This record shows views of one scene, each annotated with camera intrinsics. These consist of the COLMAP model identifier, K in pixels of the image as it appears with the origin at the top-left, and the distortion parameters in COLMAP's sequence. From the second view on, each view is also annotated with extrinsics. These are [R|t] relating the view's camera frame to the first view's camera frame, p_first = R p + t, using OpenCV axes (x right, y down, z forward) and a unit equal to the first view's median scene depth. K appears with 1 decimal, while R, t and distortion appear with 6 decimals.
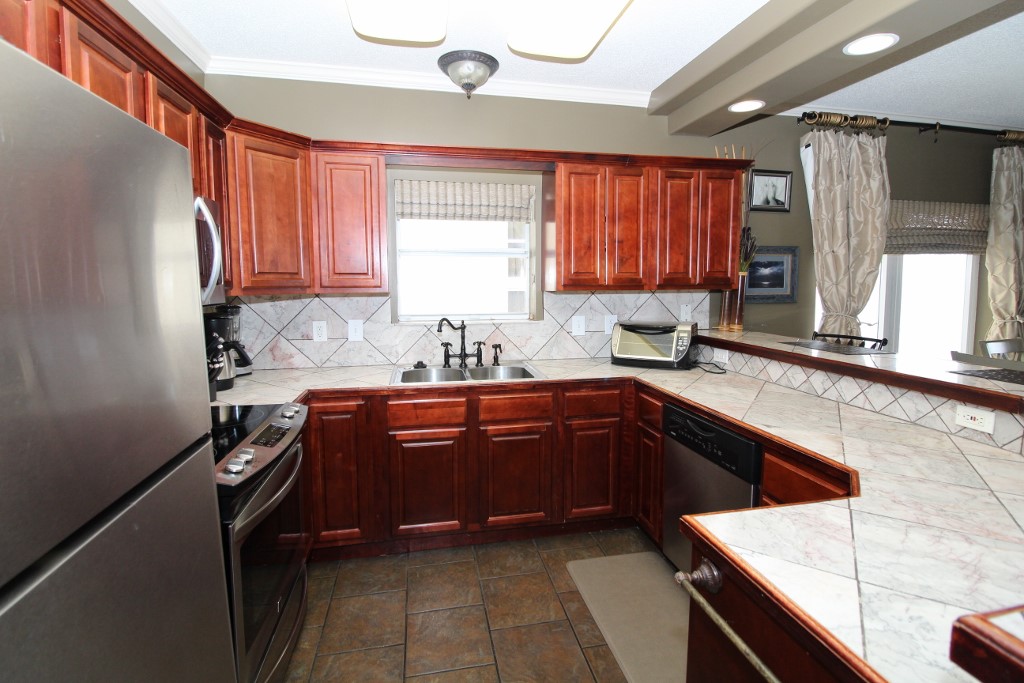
lens RADIAL K [[473.5, 0, 513.2], [0, 473.5, 320.3], [0, 0, 1]] dist [-0.013762, -0.003211]
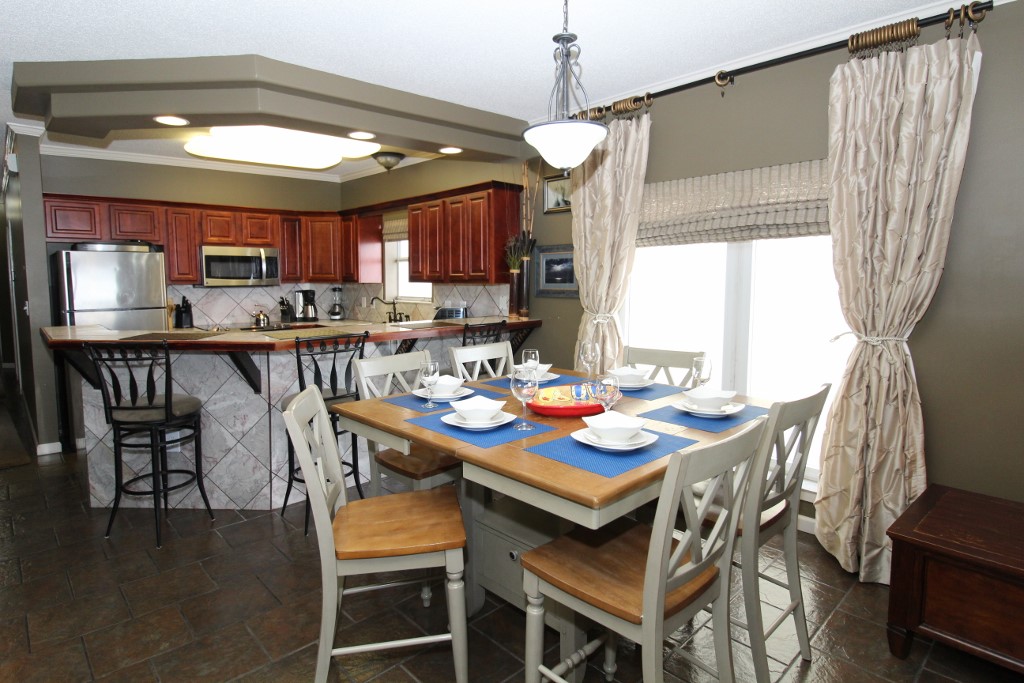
lens RADIAL K [[556.5, 0, 512.3], [0, 556.5, 331.5], [0, 0, 1]] dist [-0.006637, -0.001713]
pose [[0.532065, 0.083993, -0.842527, 1.833814], [-0.069186, 0.996053, 0.055606, -0.026401], [0.843872, 0.028705, 0.535776, 0.270722]]
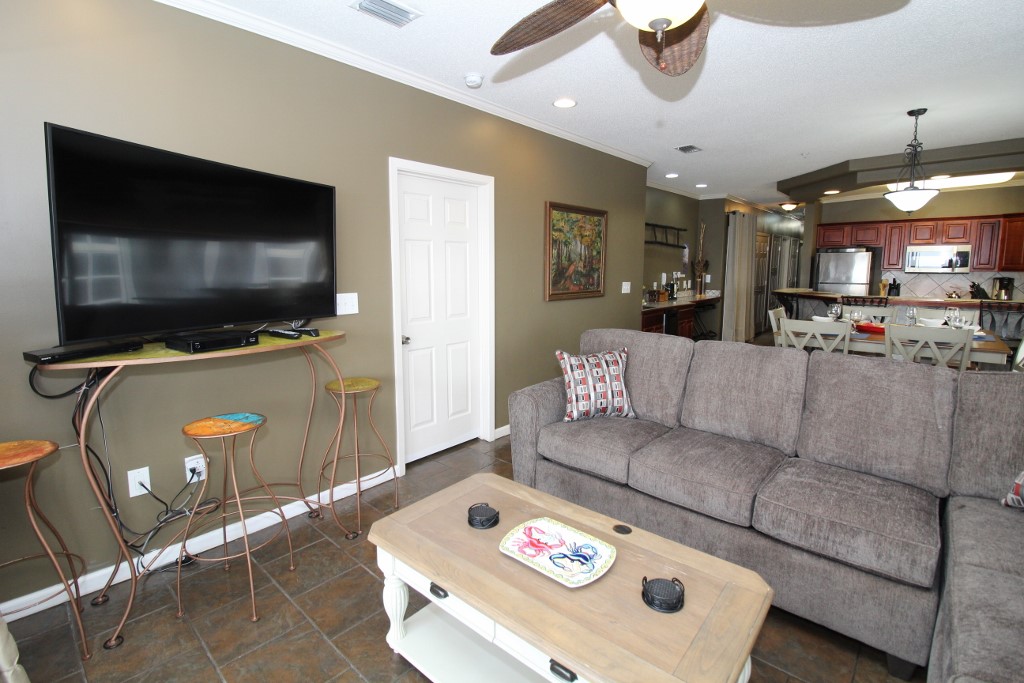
lens RADIAL K [[473.5, 0, 509.6], [0, 473.5, 337.9], [0, 0, 1]] dist [-0.013762, -0.003211]
pose [[-0.807988, 0.093201, -0.581781, 2.862495], [-0.044777, 0.974841, 0.218357, -0.112180], [0.587495, 0.202480, -0.783487, 1.194057]]
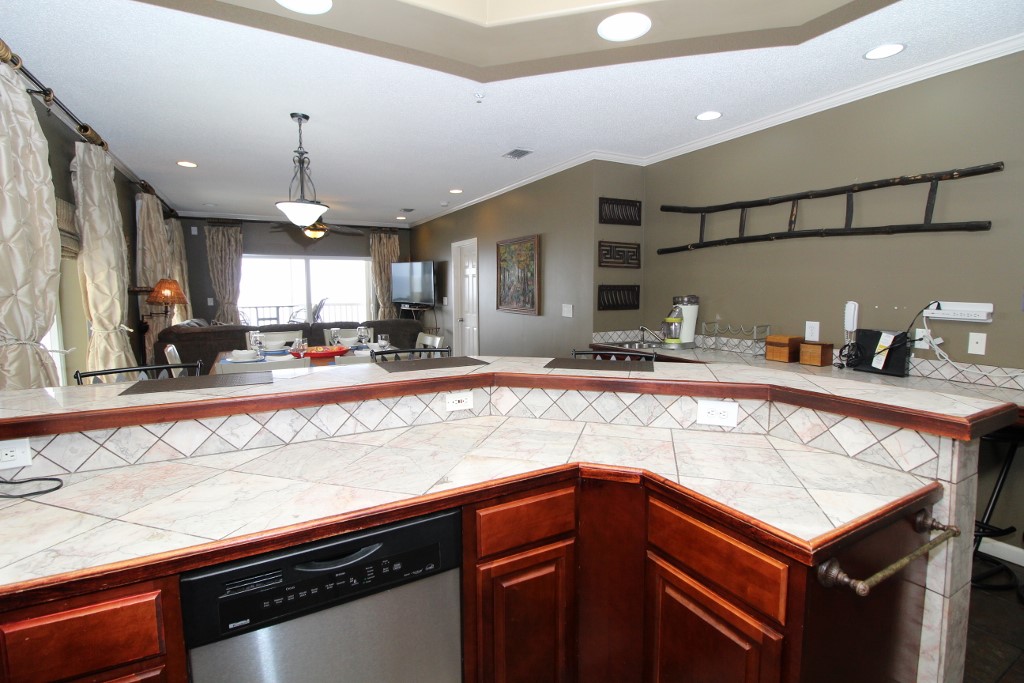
lens RADIAL K [[473.5, 0, 516.3], [0, 473.5, 340.6], [0, 0, 1]] dist [-0.013762, -0.003211]
pose [[-0.289452, -0.100707, 0.951880, -0.096871], [0.083678, 0.987980, 0.129971, -0.045149], [-0.953528, 0.117272, -0.277546, 0.608486]]
